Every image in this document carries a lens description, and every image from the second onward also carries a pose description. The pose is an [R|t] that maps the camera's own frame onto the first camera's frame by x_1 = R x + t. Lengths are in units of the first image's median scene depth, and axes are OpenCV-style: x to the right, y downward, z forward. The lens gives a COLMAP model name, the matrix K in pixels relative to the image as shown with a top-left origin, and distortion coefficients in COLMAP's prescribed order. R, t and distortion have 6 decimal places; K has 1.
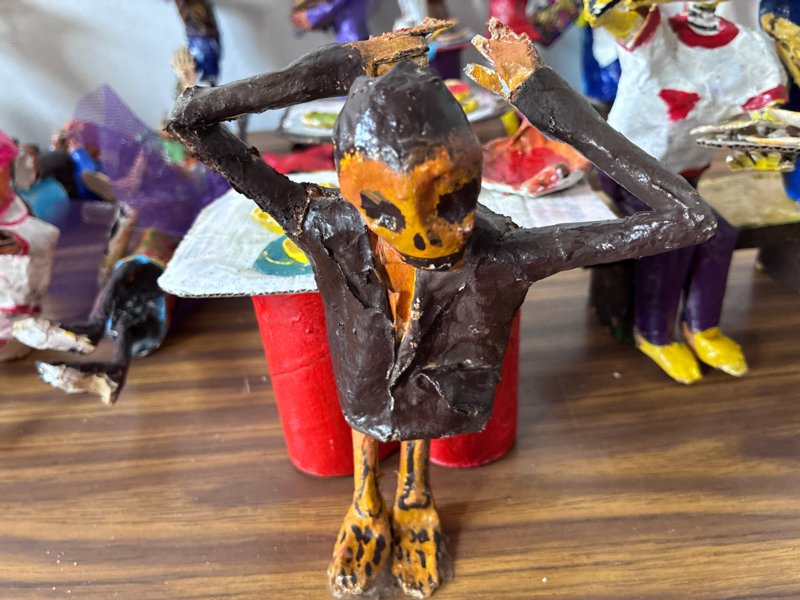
lens RADIAL K [[615.0, 0, 400.0], [0, 615.0, 300.0], [0, 0, 1]] dist [-0.002686, -0.003912]
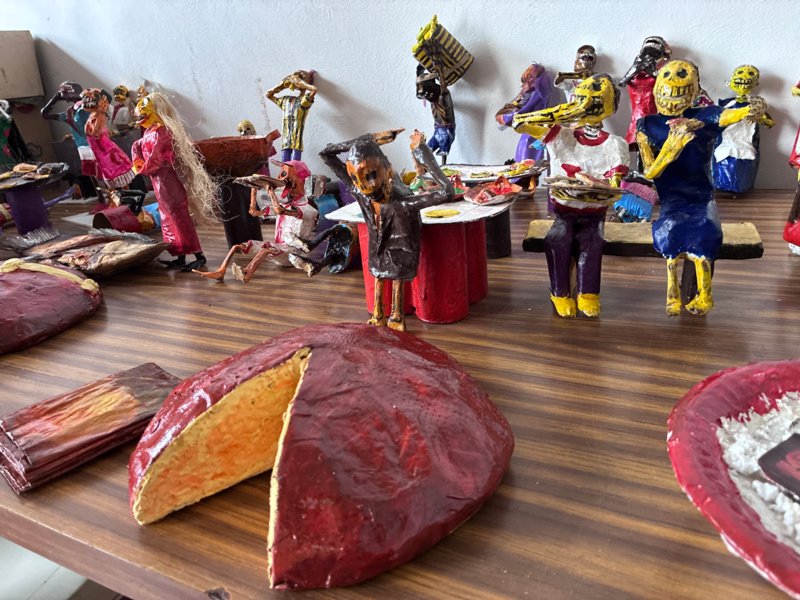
lens RADIAL K [[615.0, 0, 400.0], [0, 615.0, 300.0], [0, 0, 1]] dist [-0.002686, -0.003912]
pose [[0.875193, 0.170693, -0.452659, 0.951920], [-0.227174, 0.971112, -0.073033, 0.367652], [0.427117, 0.166751, 0.888688, -0.969445]]
